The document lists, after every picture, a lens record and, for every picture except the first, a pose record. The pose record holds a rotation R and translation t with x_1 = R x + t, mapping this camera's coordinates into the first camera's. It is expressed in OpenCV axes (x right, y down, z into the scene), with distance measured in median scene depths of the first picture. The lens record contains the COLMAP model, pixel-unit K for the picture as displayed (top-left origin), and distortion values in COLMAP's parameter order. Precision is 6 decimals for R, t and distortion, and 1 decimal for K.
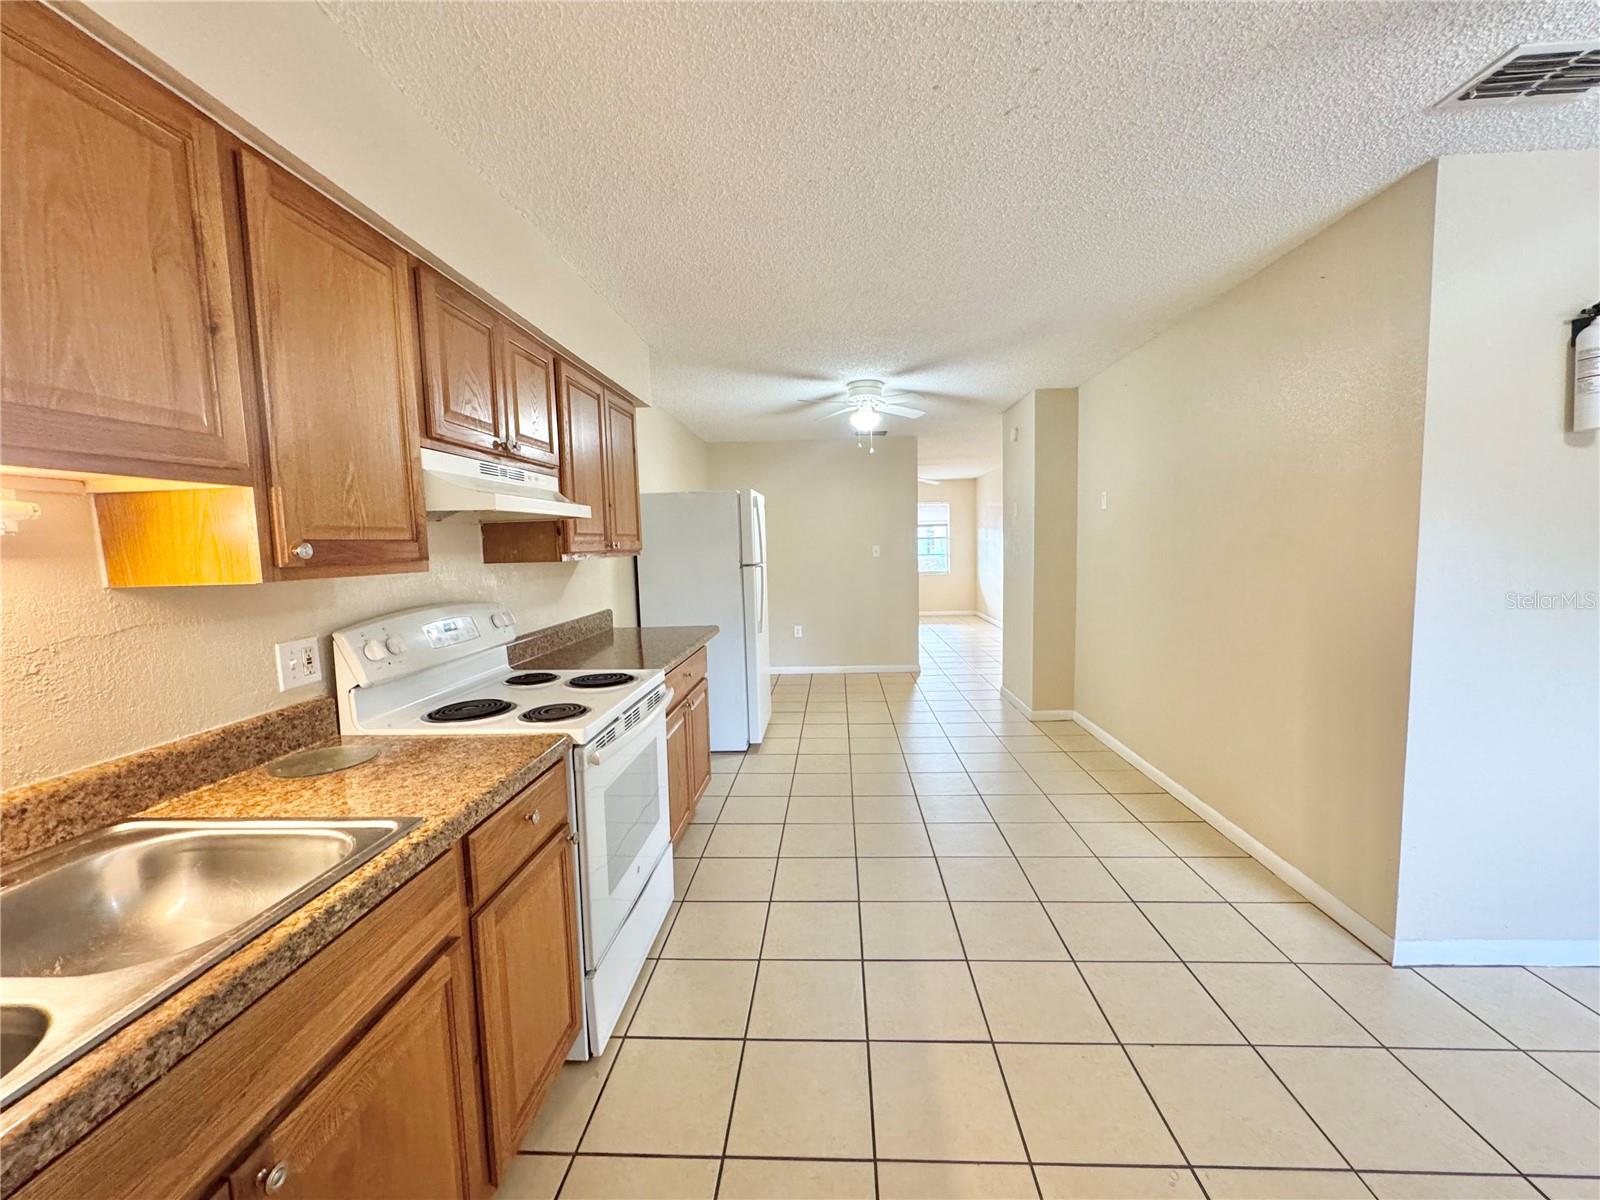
lens RADIAL K [[637.1, 0, 804.9], [0, 637.1, 600.1], [0, 0, 1]] dist [-0.002394, 0.000081]
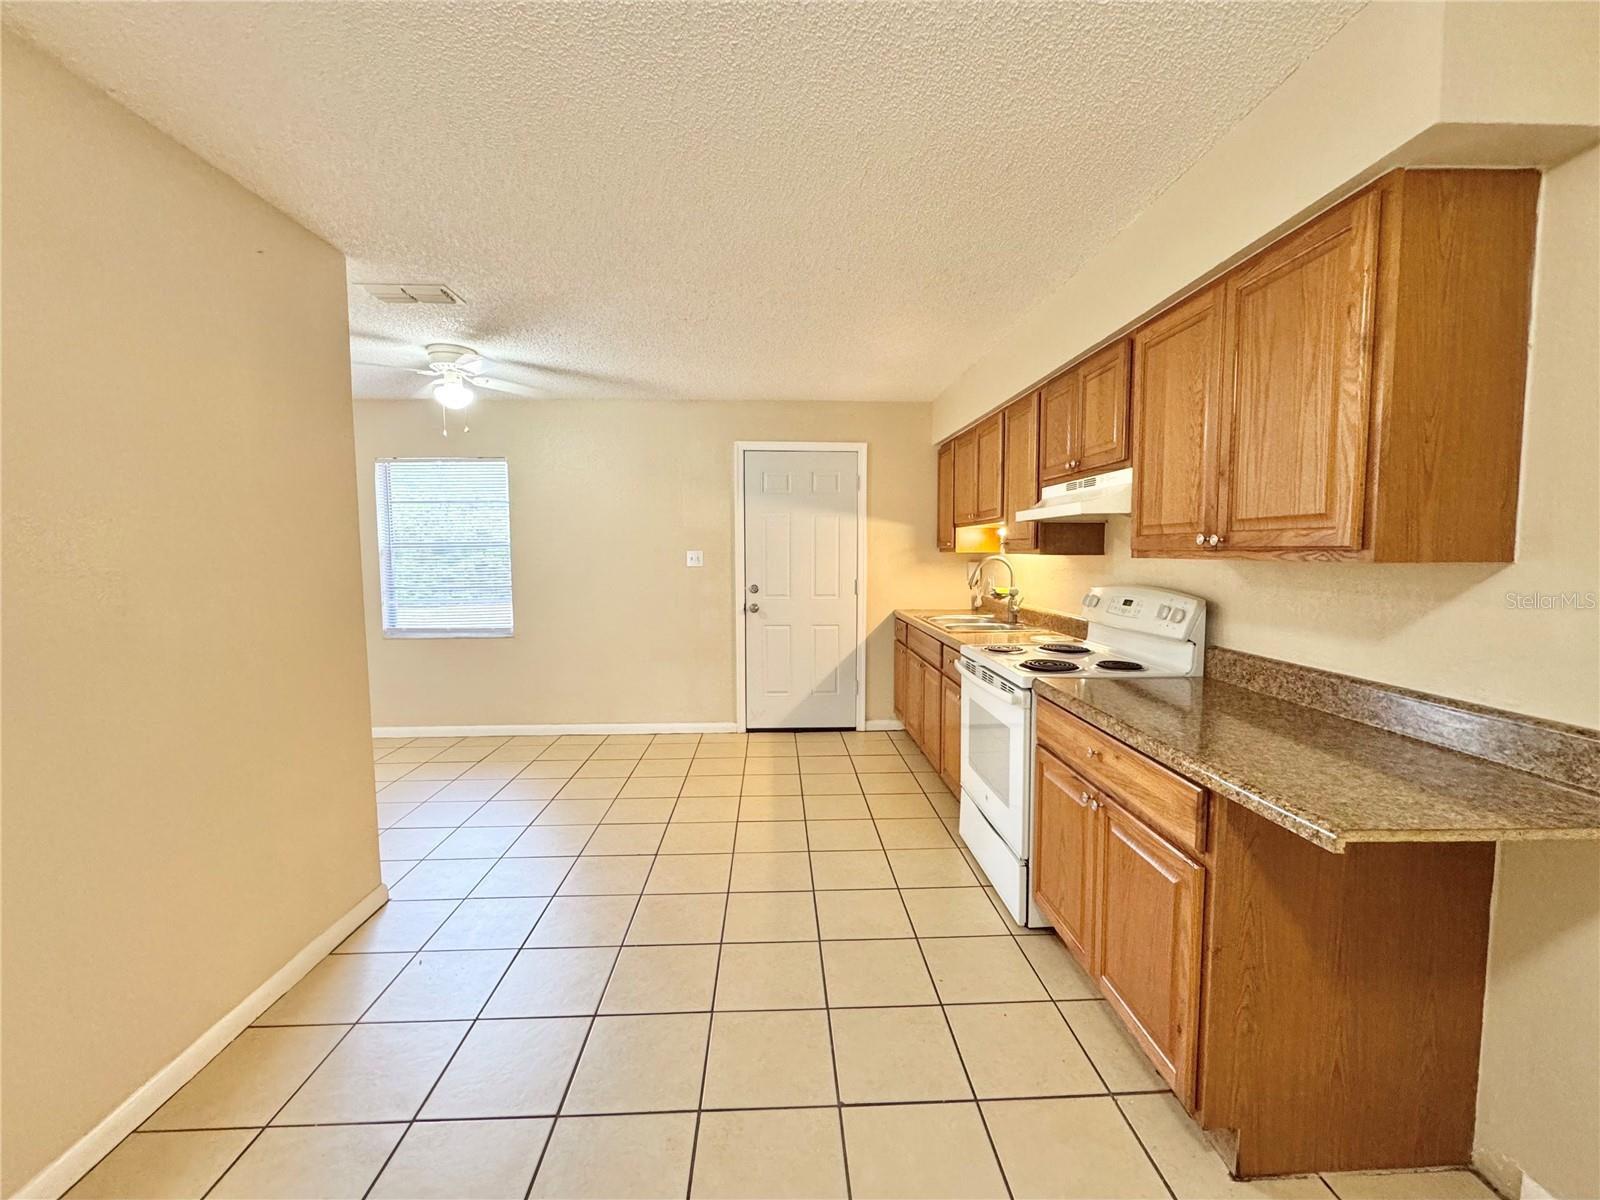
lens RADIAL K [[654.6, 0, 800.0], [0, 654.6, 600.0], [0, 0, 1]] dist [-0.000254, 0.000096]
pose [[-0.995242, 0.036733, -0.090246, 0.201441], [0.020949, 0.985224, 0.169985, -0.185070], [0.095157, 0.167285, -0.981306, 2.042693]]
